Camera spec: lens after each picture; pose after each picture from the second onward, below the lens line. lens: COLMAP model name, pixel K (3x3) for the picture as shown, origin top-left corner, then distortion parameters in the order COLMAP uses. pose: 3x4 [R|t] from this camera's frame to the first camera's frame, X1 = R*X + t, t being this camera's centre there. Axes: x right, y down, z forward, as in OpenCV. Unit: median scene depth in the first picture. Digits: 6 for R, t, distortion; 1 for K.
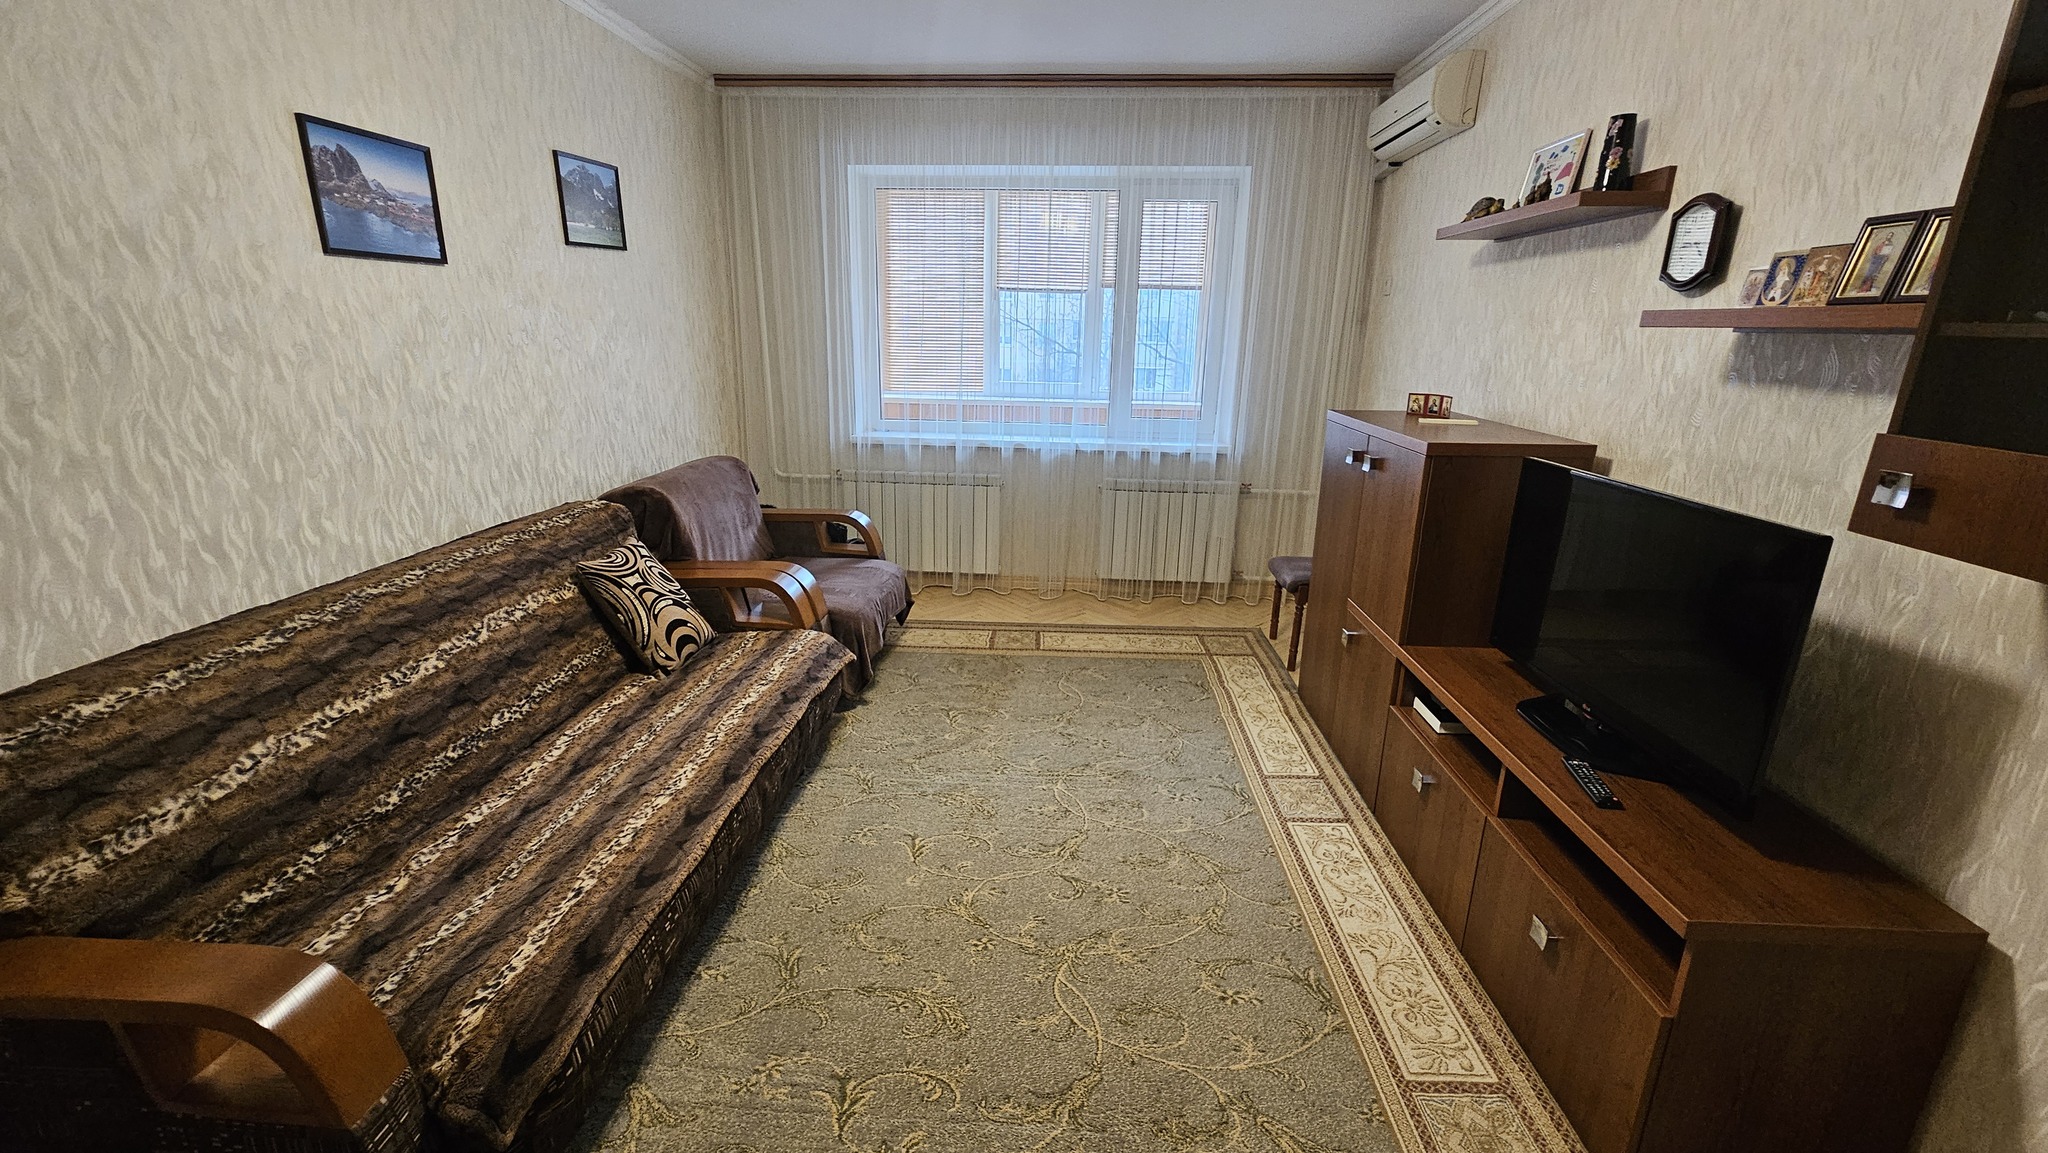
lens RADIAL K [[838.9, 0, 1013.7], [0, 838.9, 570.7], [0, 0, 1]] dist [-0.002455, 0.000089]
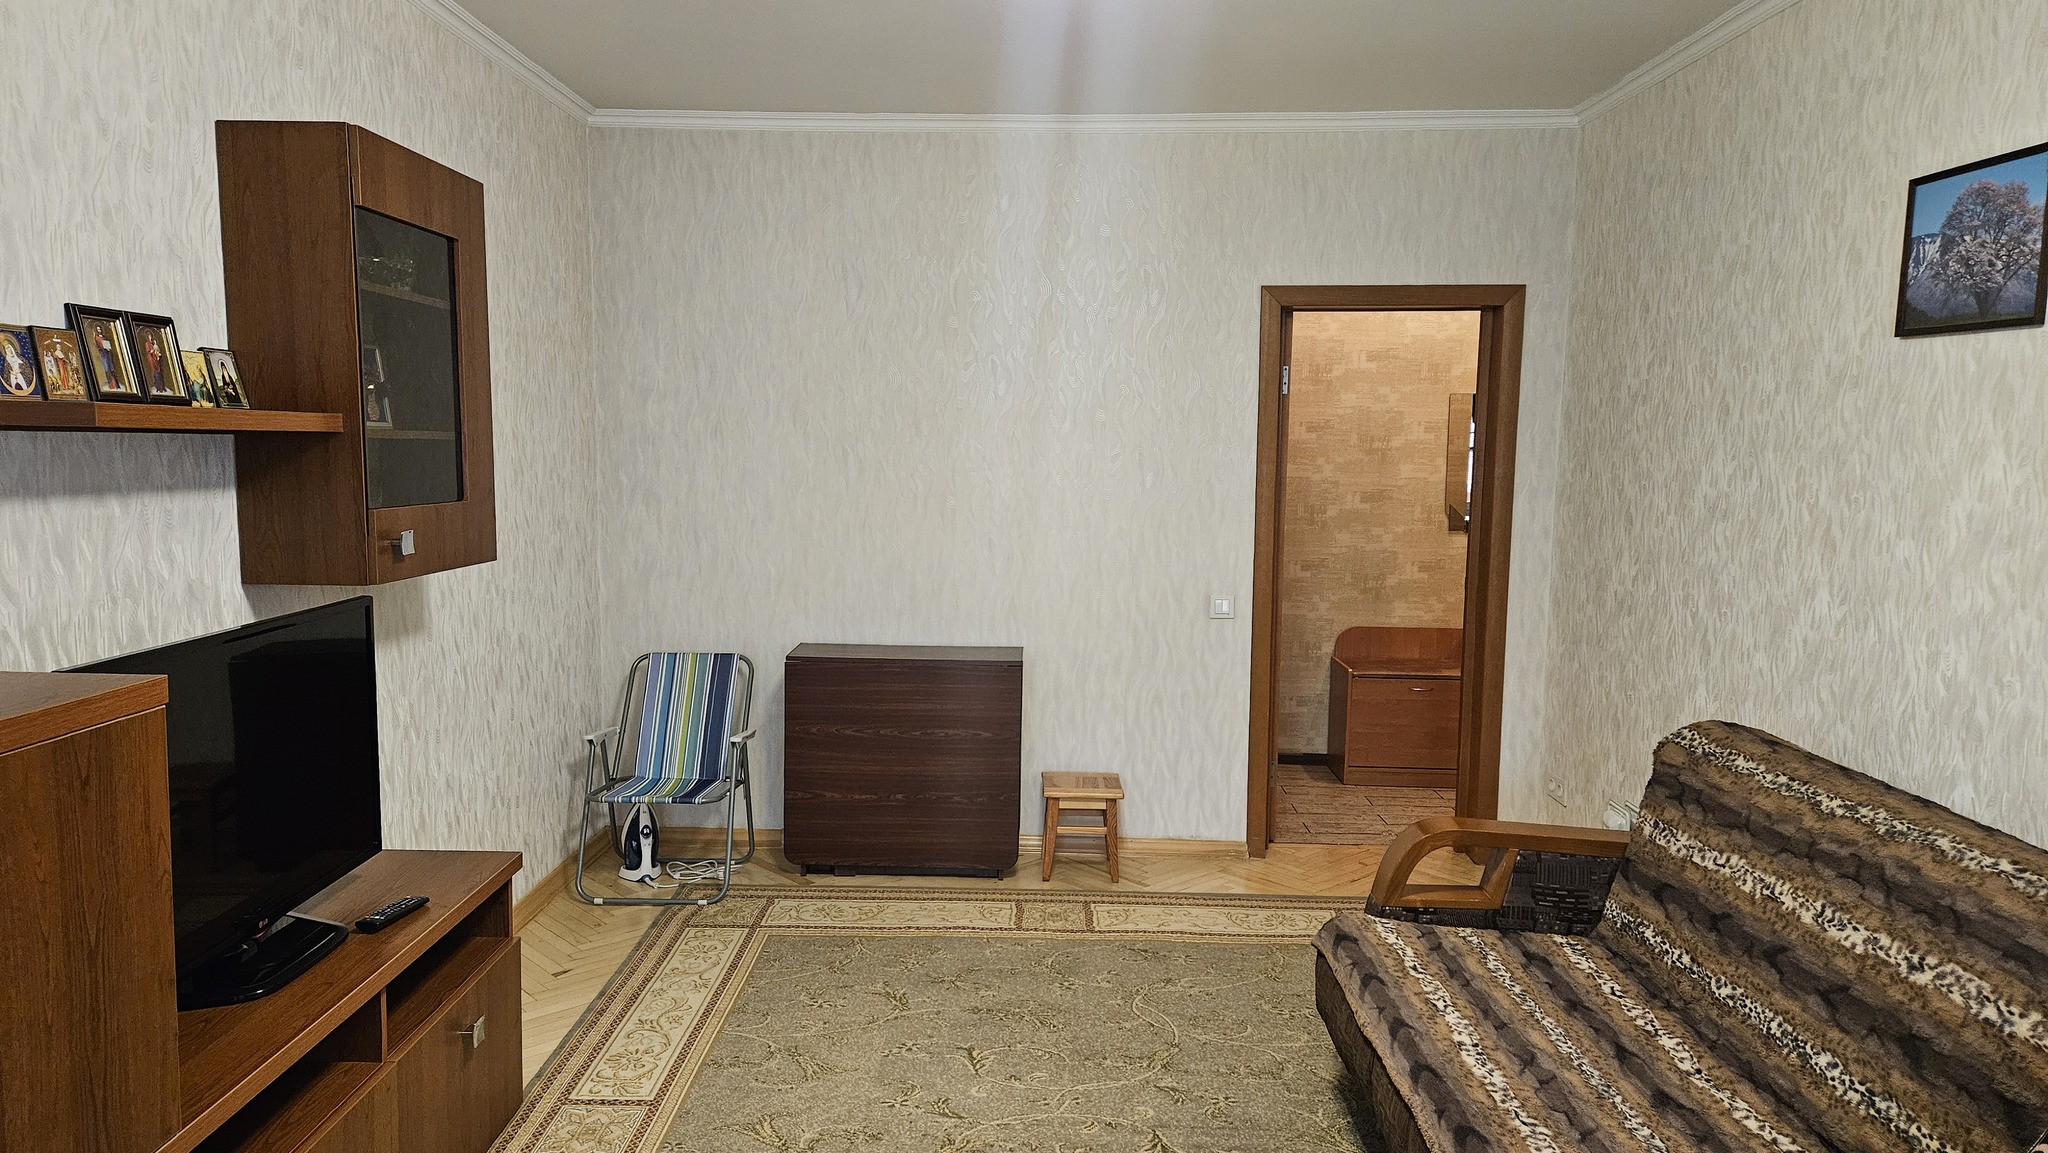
lens RADIAL K [[1355.8, 0, 1004.1], [0, 1355.8, 596.9], [0, 0, 1]] dist [0.077982, -0.067083]
pose [[-0.998506, -0.024920, -0.048624, 0.074162], [-0.041727, 0.922311, 0.384189, -0.491283], [0.035272, 0.385644, -0.921973, 1.661407]]
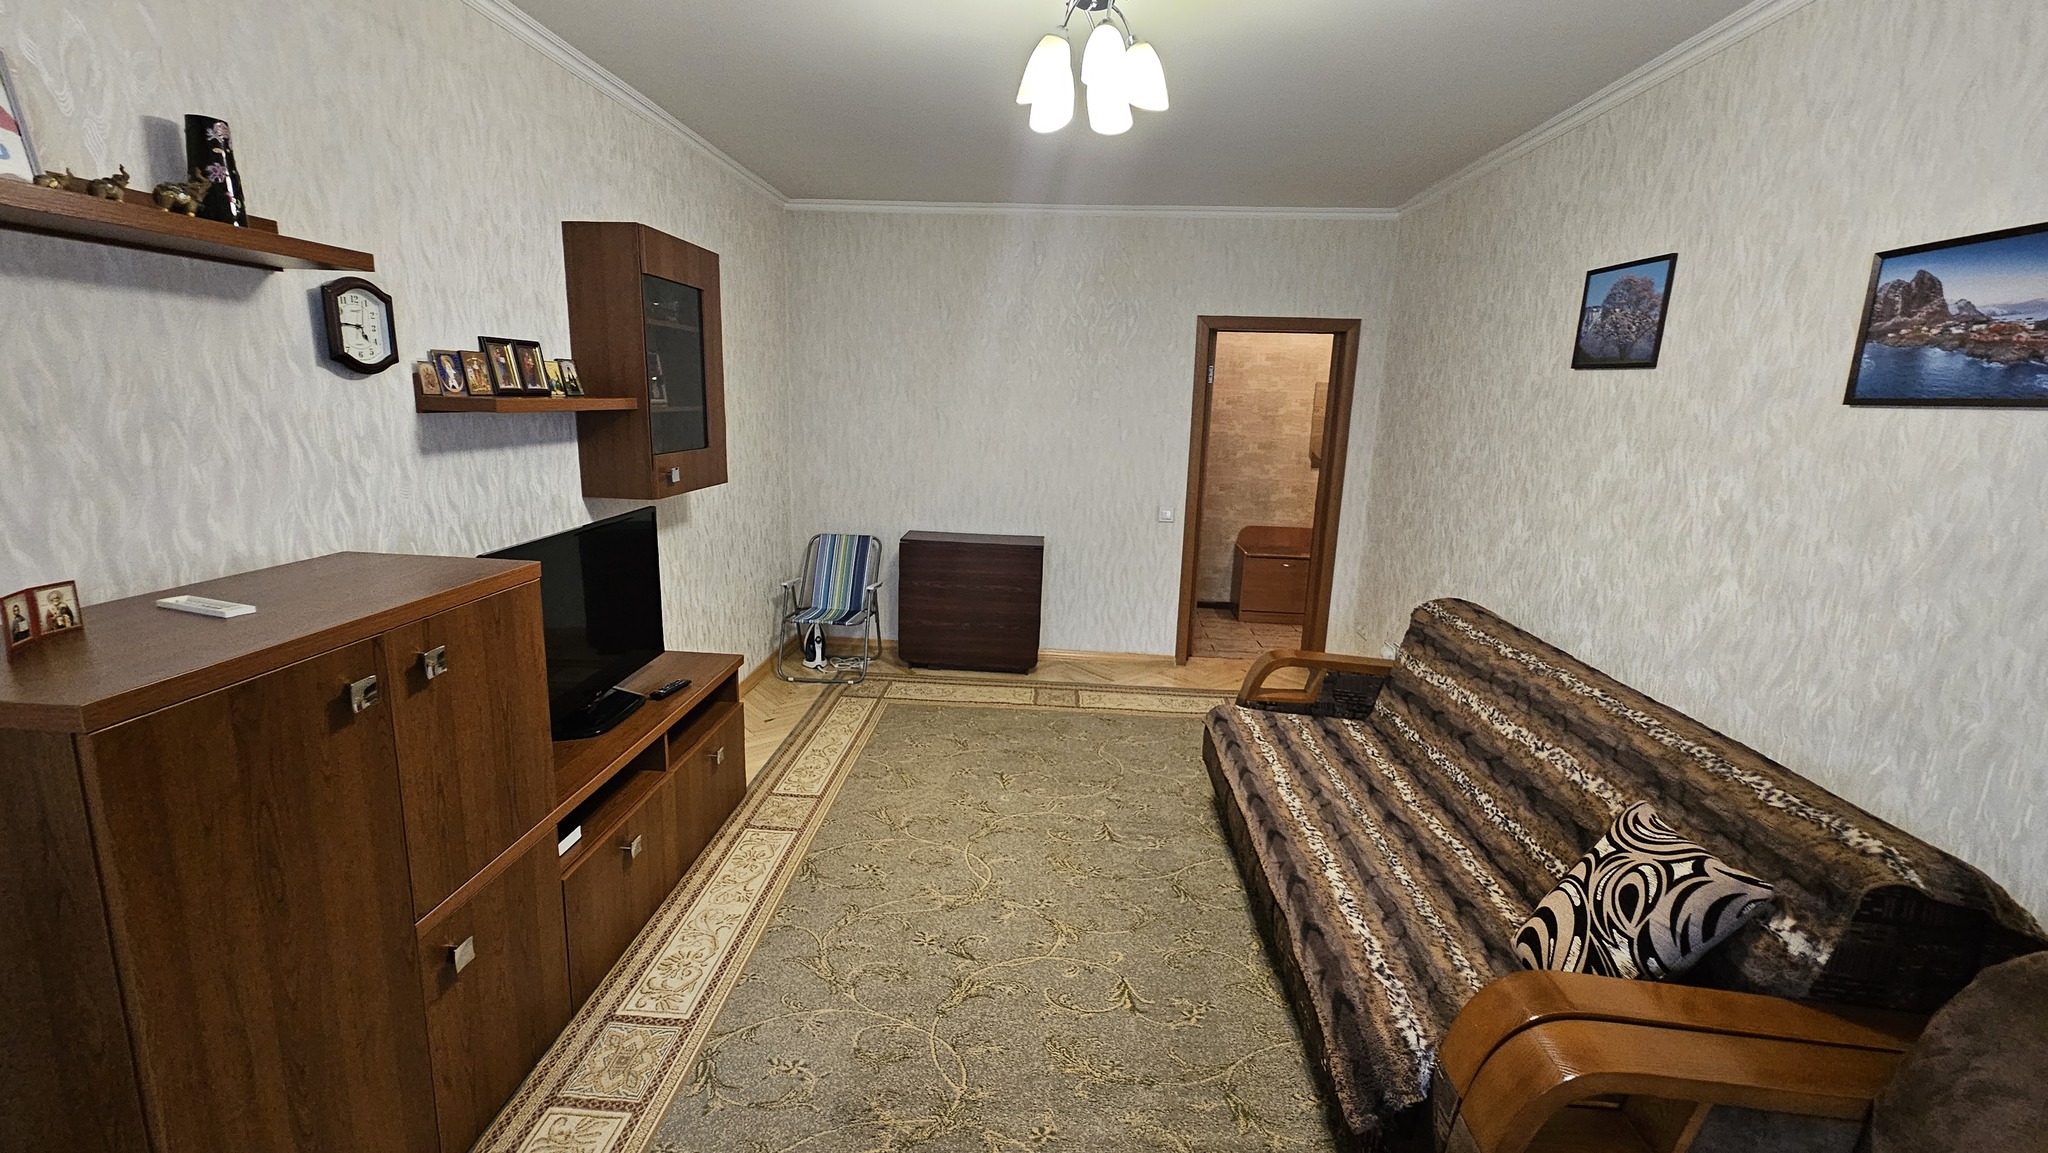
lens RADIAL K [[838.9, 0, 1018.4], [0, 838.9, 570.1], [0, 0, 1]] dist [-0.002455, 0.000089]
pose [[-0.998711, -0.046483, -0.020401, 0.045914], [-0.050613, 0.880995, 0.470410, -0.540476], [-0.003893, 0.470836, -0.882212, 1.685335]]
